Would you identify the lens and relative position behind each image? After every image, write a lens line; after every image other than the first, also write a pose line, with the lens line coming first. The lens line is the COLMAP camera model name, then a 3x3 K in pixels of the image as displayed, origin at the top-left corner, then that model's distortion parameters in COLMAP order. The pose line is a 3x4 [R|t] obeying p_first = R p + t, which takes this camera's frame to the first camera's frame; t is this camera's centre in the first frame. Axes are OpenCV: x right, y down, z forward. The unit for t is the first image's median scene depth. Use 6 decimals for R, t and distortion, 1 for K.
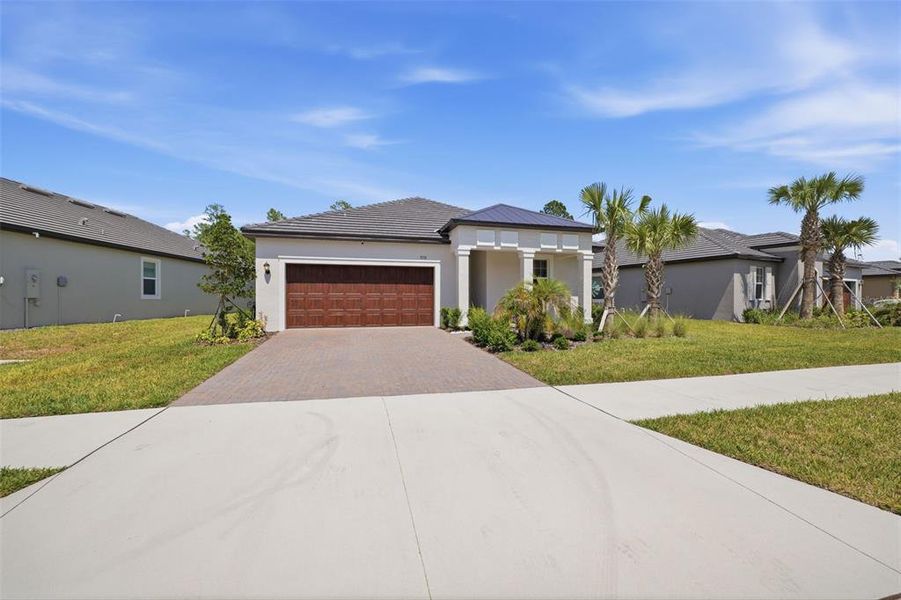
lens RADIAL K [[367.8, 0, 454.1], [0, 367.8, 299.2], [0, 0, 1]] dist [0.000772, -0.000083]
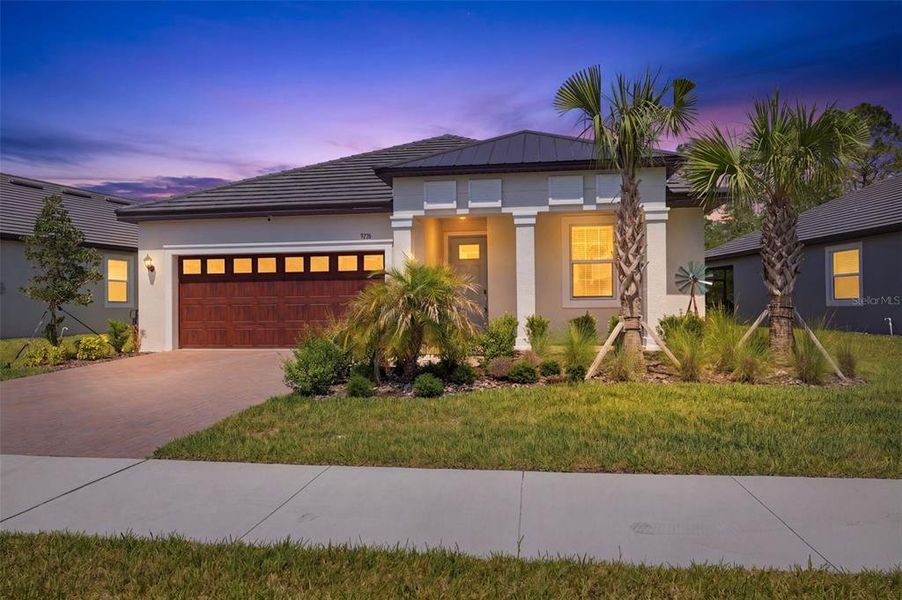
lens RADIAL K [[600.1, 0, 445.8], [0, 600.1, 300.0], [0, 0, 1]] dist [-0.003069, 0.002072]
pose [[0.916440, -0.013886, -0.399930, 0.466372], [0.011735, 0.999901, -0.007827, 0.002961], [0.399999, 0.002479, 0.916512, 0.150851]]
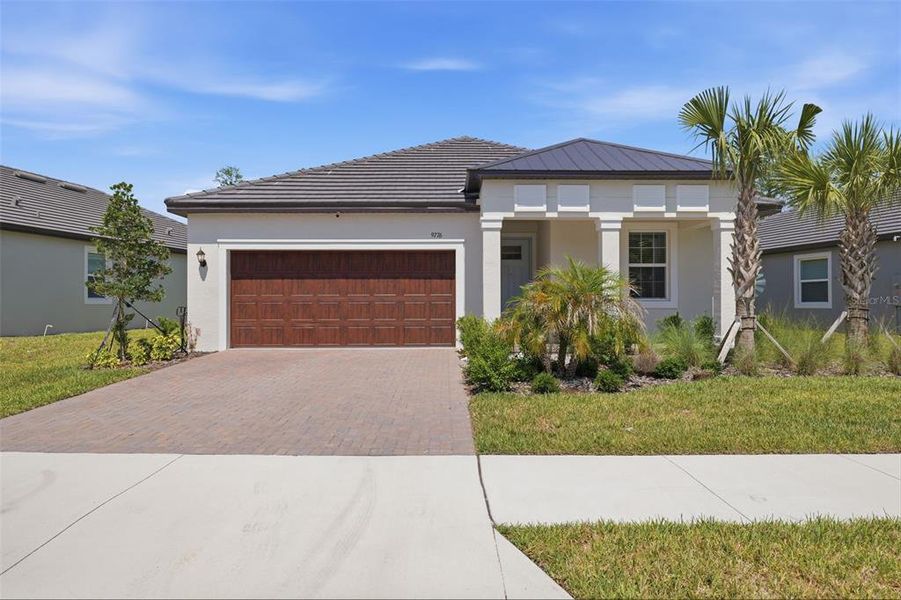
lens RADIAL K [[599.4, 0, 452.1], [0, 599.4, 302.1], [0, 0, 1]] dist [-0.003069, 0.002072]
pose [[0.968864, -0.003460, -0.247570, 0.202436], [0.002850, 0.999992, -0.002822, 0.001485], [0.247577, 0.002029, 0.968866, 0.041695]]
